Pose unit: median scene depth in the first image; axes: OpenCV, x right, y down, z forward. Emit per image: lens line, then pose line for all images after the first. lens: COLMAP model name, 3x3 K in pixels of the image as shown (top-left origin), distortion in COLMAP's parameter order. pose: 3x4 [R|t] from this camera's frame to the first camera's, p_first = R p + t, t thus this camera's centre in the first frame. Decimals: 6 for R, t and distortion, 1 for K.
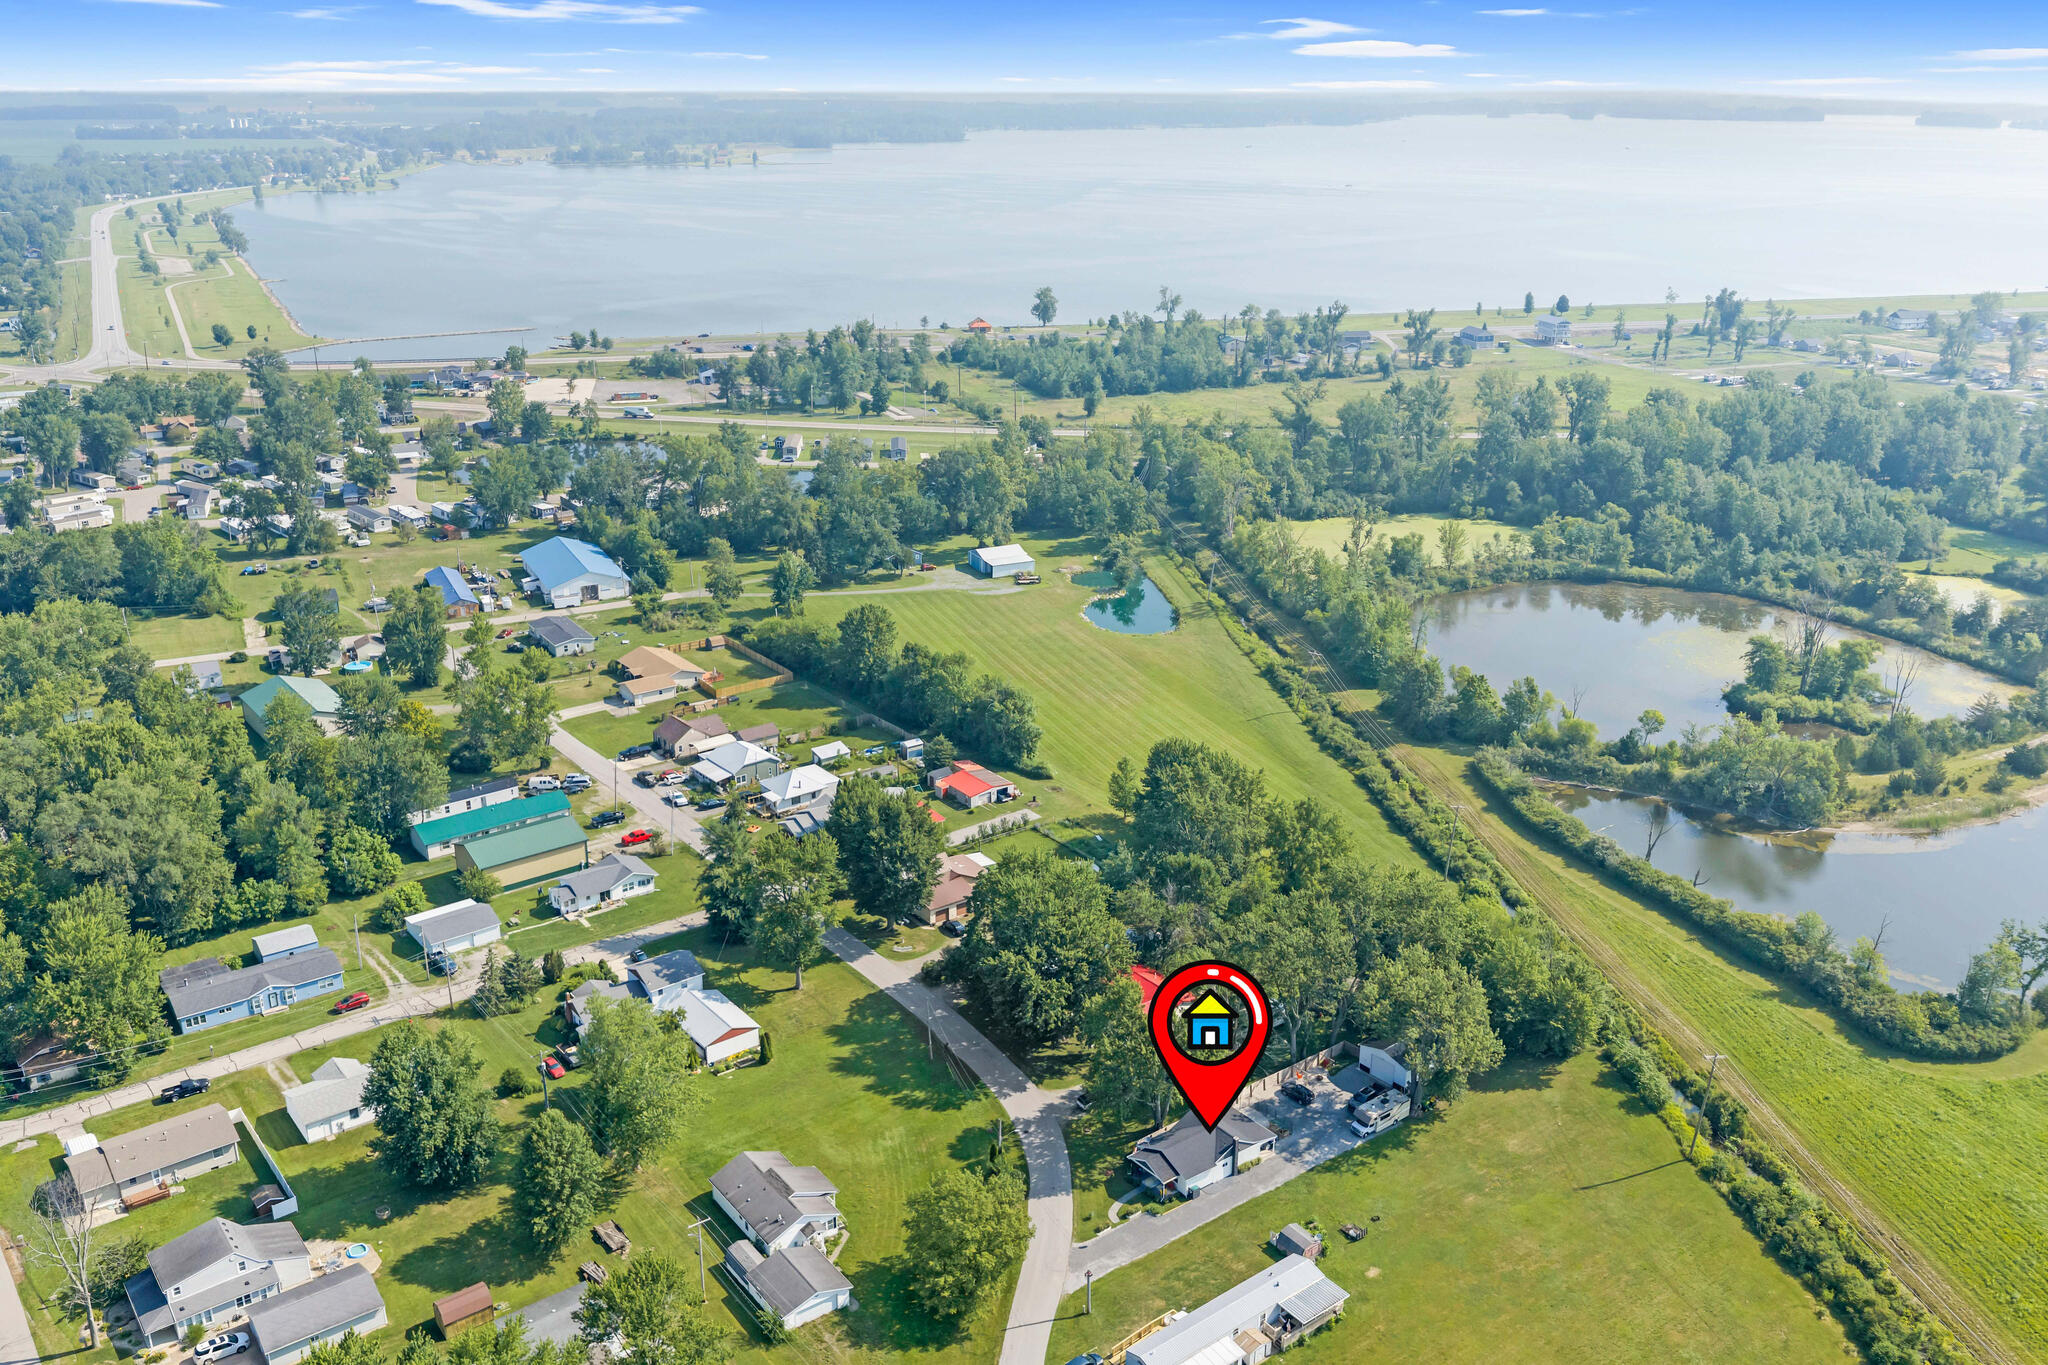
lens RADIAL K [[1679.3, 0, 1024.0], [0, 1679.3, 682.5], [0, 0, 1]] dist [0.024086, -0.046465]
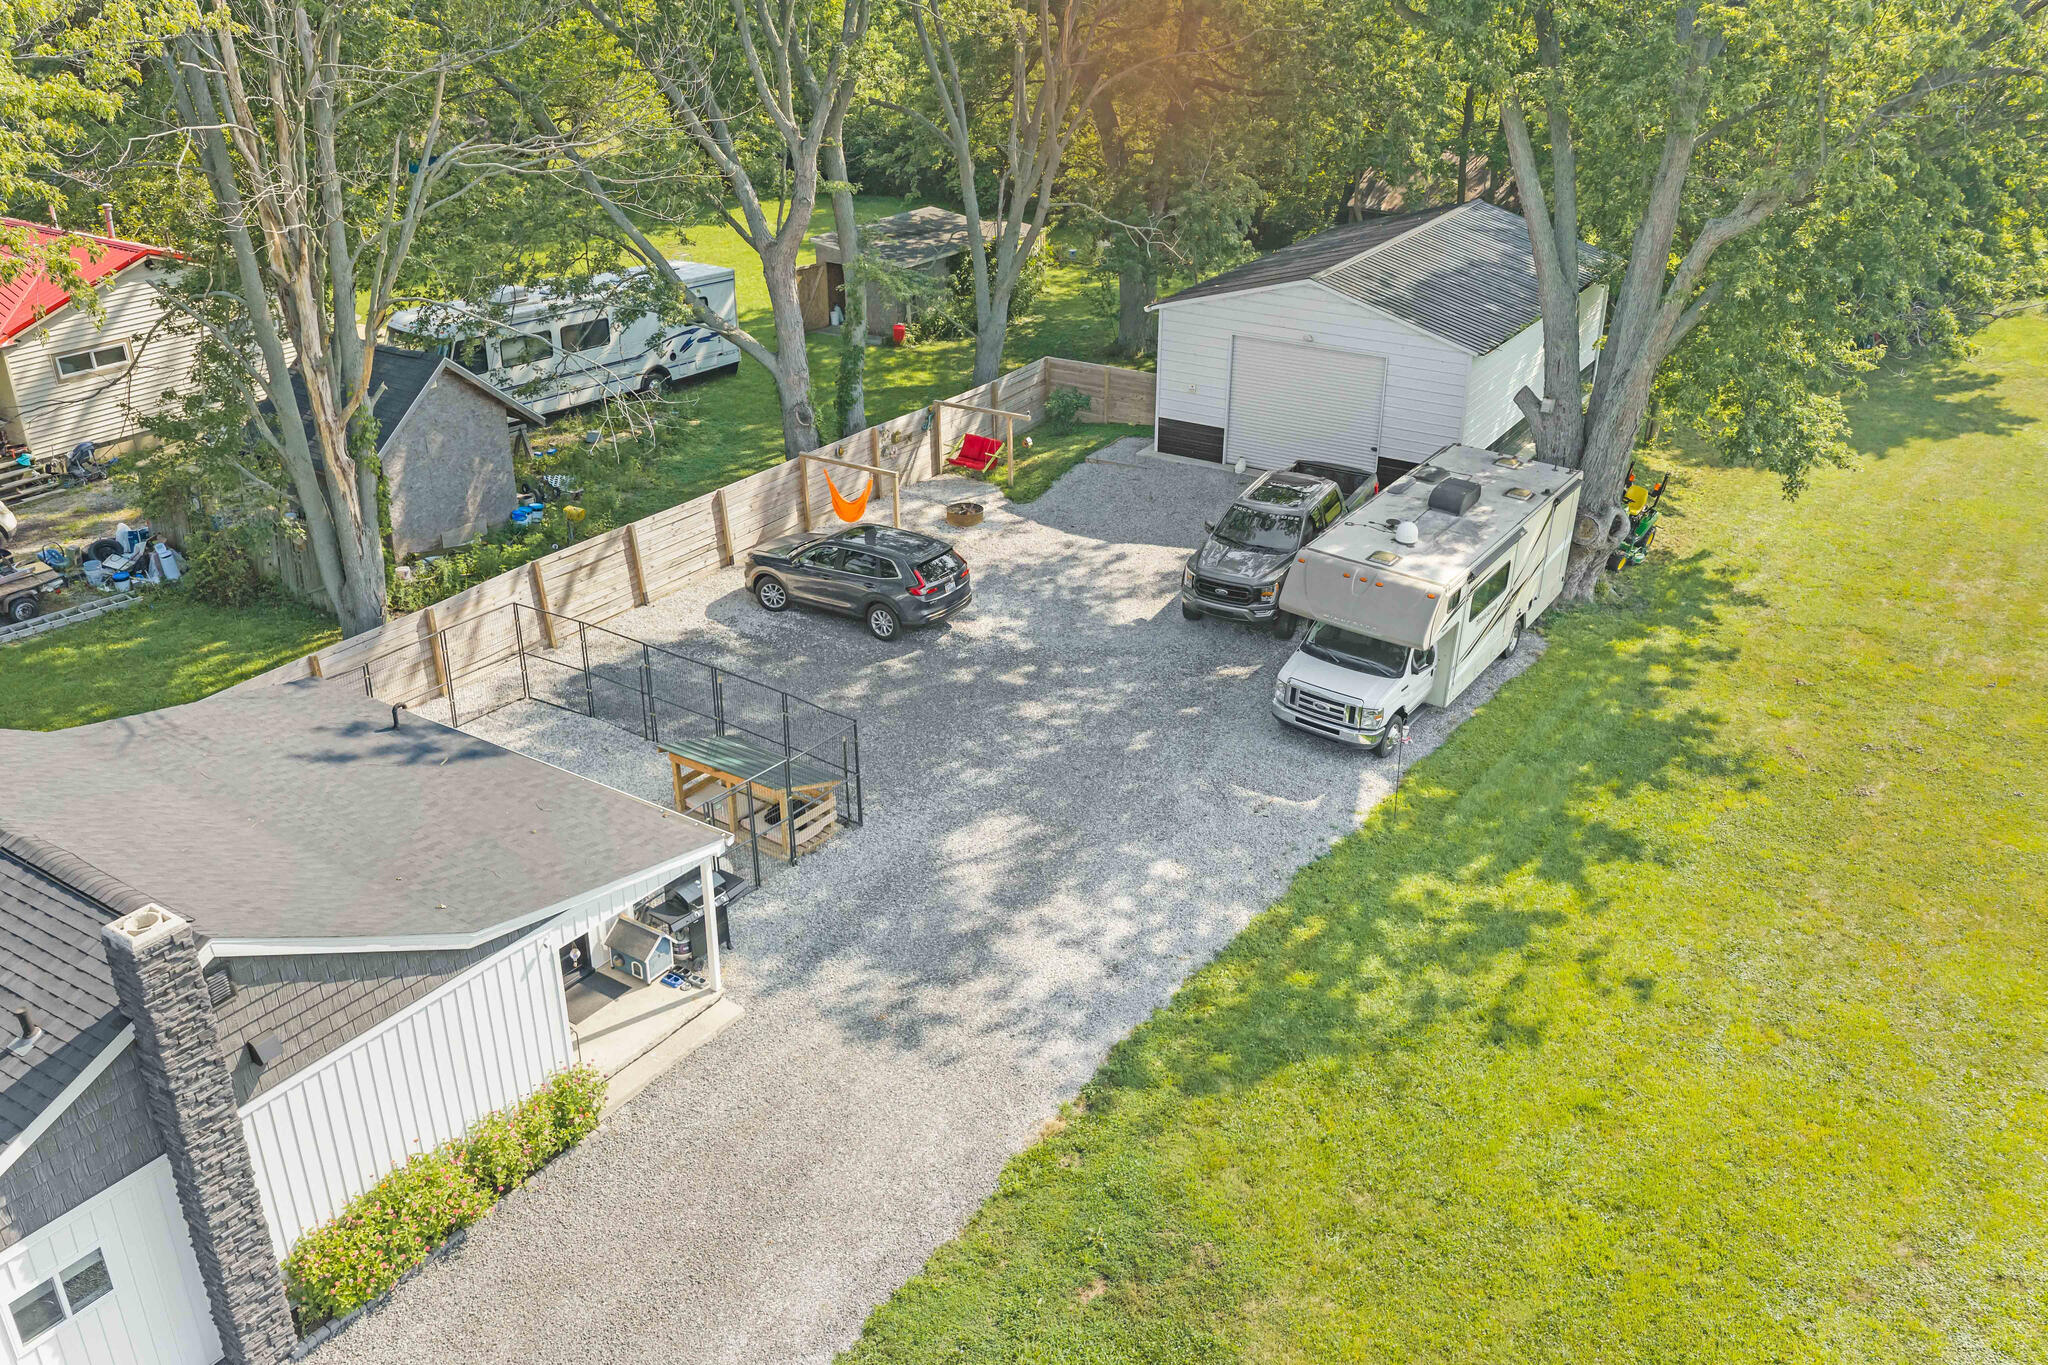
lens RADIAL K [[1691.1, 0, 1016.2], [0, 1691.1, 687.2], [0, 0, 1]] dist [0.010132, -0.014941]
pose [[0.947795, -0.146674, 0.283146, 0.075371], [0.113714, 0.985023, 0.129614, 0.135312], [-0.297916, -0.090649, 0.950278, 0.487228]]
